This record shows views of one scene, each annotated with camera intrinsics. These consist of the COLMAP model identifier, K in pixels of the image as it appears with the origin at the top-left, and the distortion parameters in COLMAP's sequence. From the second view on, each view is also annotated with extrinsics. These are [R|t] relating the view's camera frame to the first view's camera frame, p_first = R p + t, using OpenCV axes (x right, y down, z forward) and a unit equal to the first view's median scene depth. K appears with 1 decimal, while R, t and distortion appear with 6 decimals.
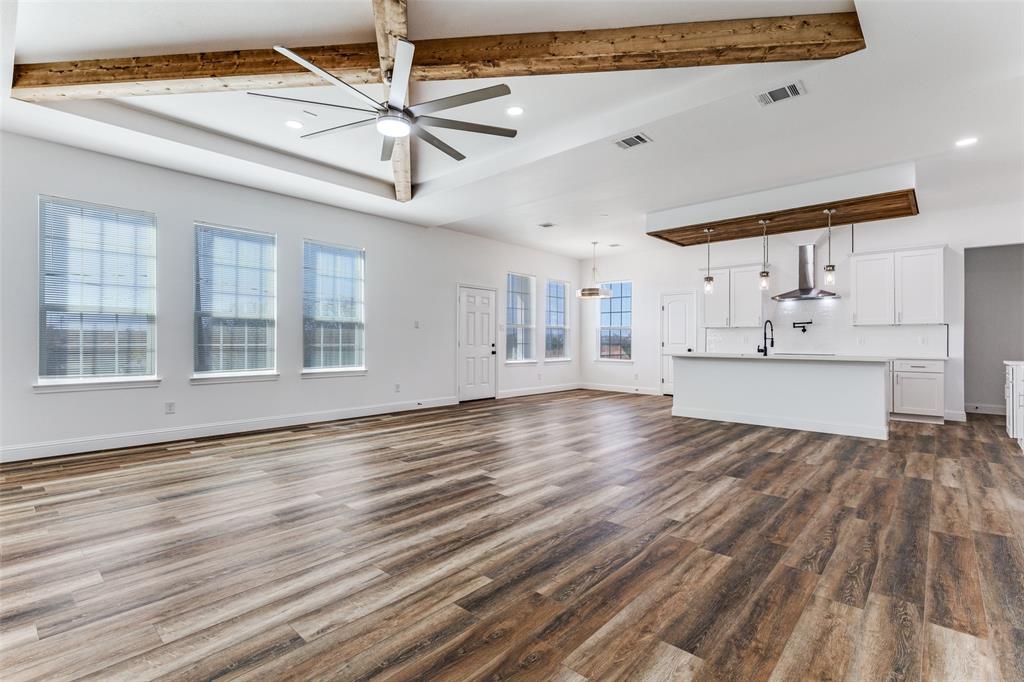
lens RADIAL K [[471.5, 0, 513.1], [0, 471.5, 339.6], [0, 0, 1]] dist [0.014467, -0.004746]
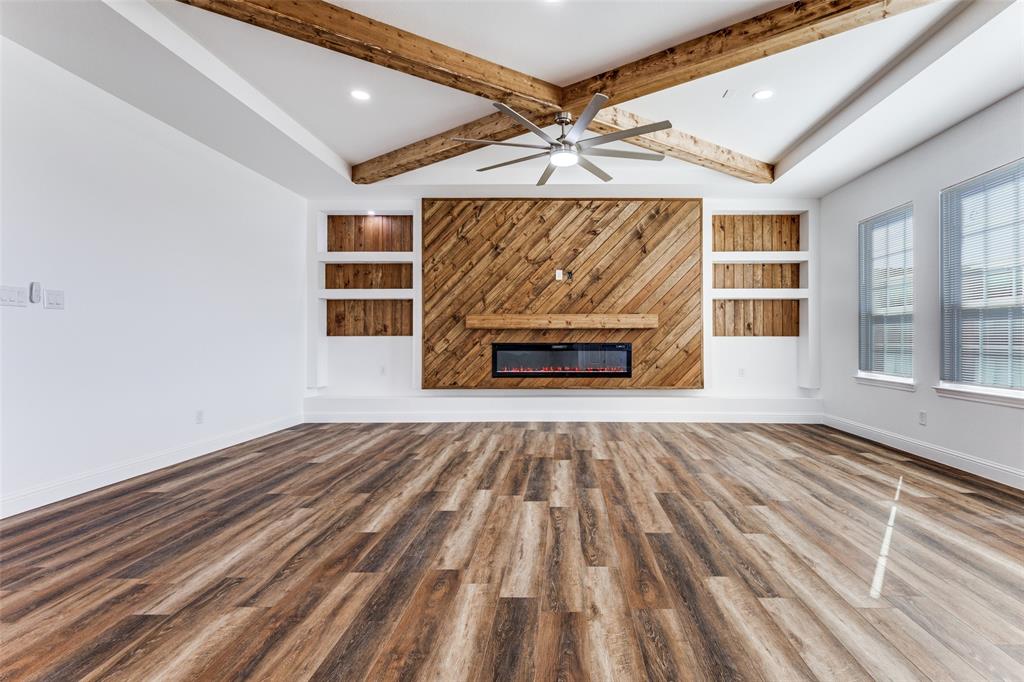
lens RADIAL K [[489.6, 0, 560.2], [0, 489.6, 336.1], [0, 0, 1]] dist [0.011794, -0.000604]
pose [[-0.745227, -0.009851, -0.666738, 0.536035], [-0.005300, 0.999947, -0.008851, 0.006083], [0.666789, -0.003062, -0.745240, 1.805170]]
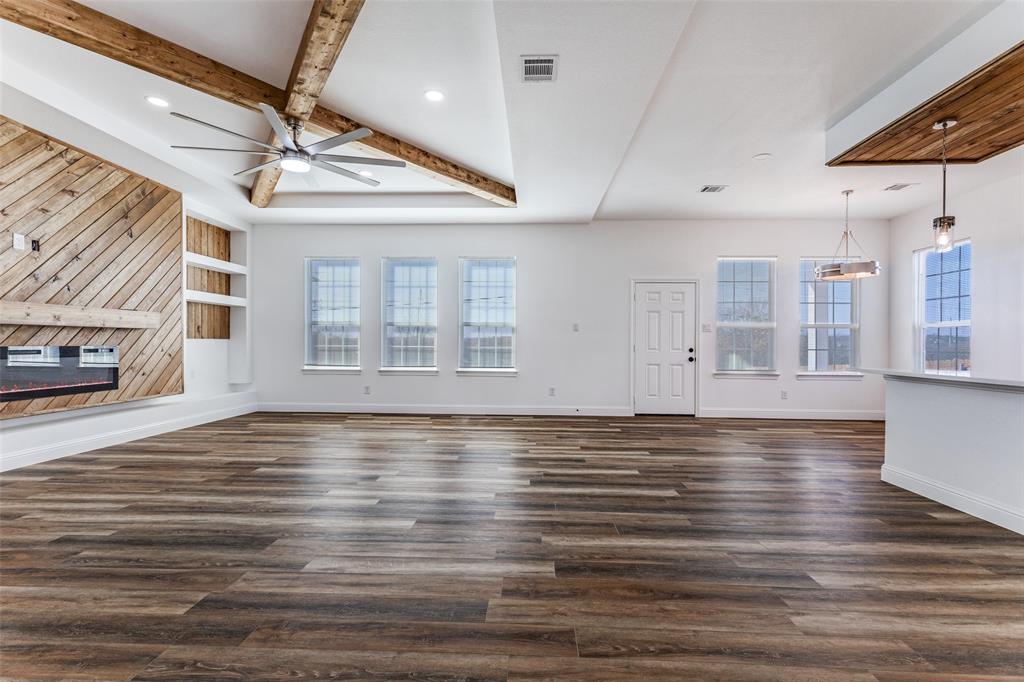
lens RADIAL K [[471.5, 0, 513.1], [0, 471.5, 339.6], [0, 0, 1]] dist [0.014467, -0.004746]
pose [[0.638158, -0.006675, -0.769877, 0.970369], [-0.001916, 0.999946, -0.010258, 0.007351], [0.769903, 0.008021, 0.638110, 0.623800]]
